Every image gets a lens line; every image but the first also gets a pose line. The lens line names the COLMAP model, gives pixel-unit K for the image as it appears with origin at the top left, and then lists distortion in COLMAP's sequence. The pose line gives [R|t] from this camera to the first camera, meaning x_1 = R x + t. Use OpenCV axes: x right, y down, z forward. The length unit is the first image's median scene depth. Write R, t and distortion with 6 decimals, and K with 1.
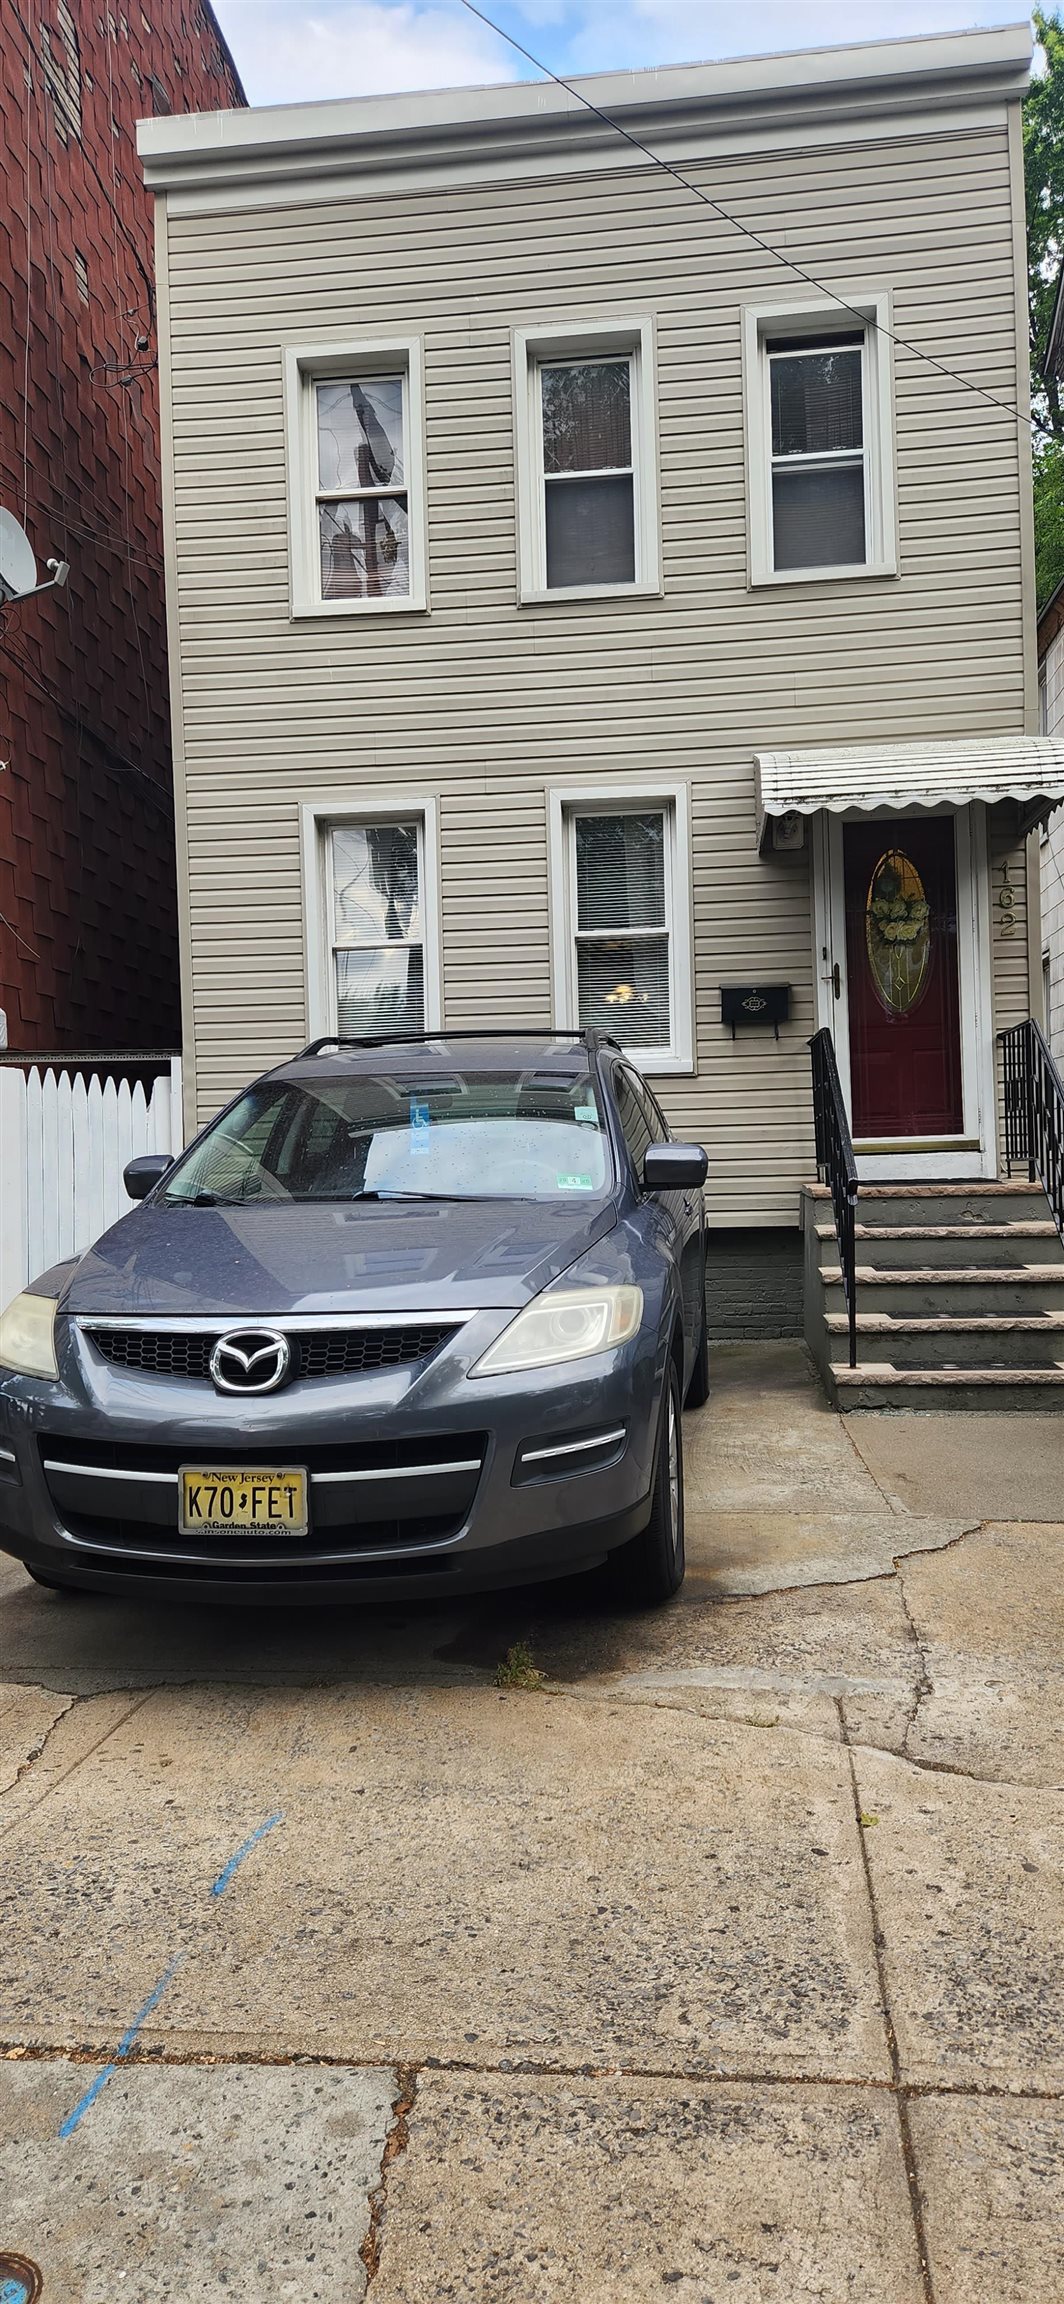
lens RADIAL K [[1489.2, 0, 537.9], [0, 1489.2, 1162.8], [0, 0, 1]] dist [0.054060, -0.005125]
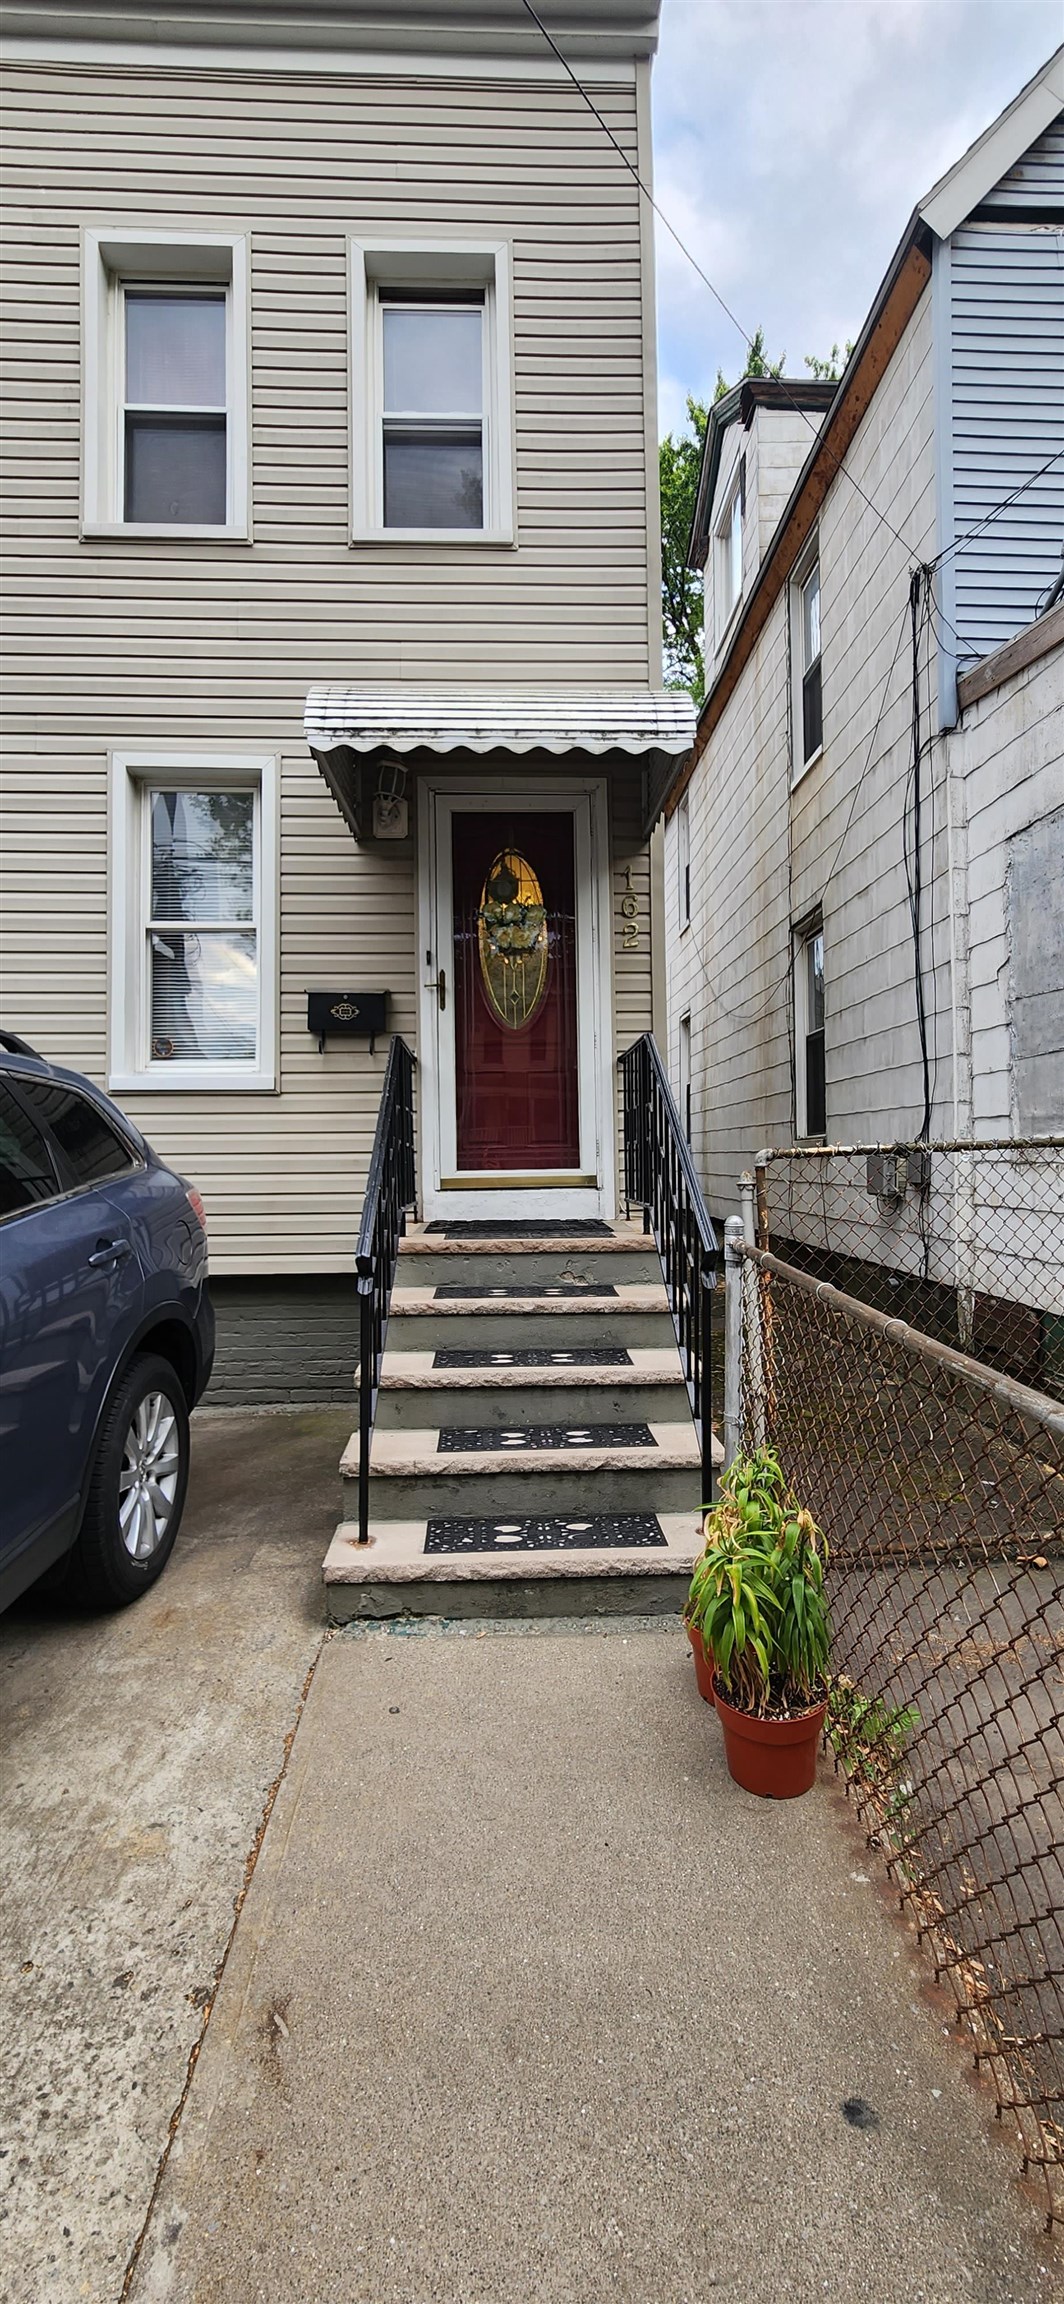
lens RADIAL K [[946.0, 0, 537.7], [0, 946.0, 1120.3], [0, 0, 1]] dist [-0.000638, 0.000247]
pose [[0.986732, 0.024367, 0.160520, 0.170826], [-0.018580, 0.999125, -0.037457, -0.026349], [-0.161292, 0.033977, 0.986322, 0.454757]]
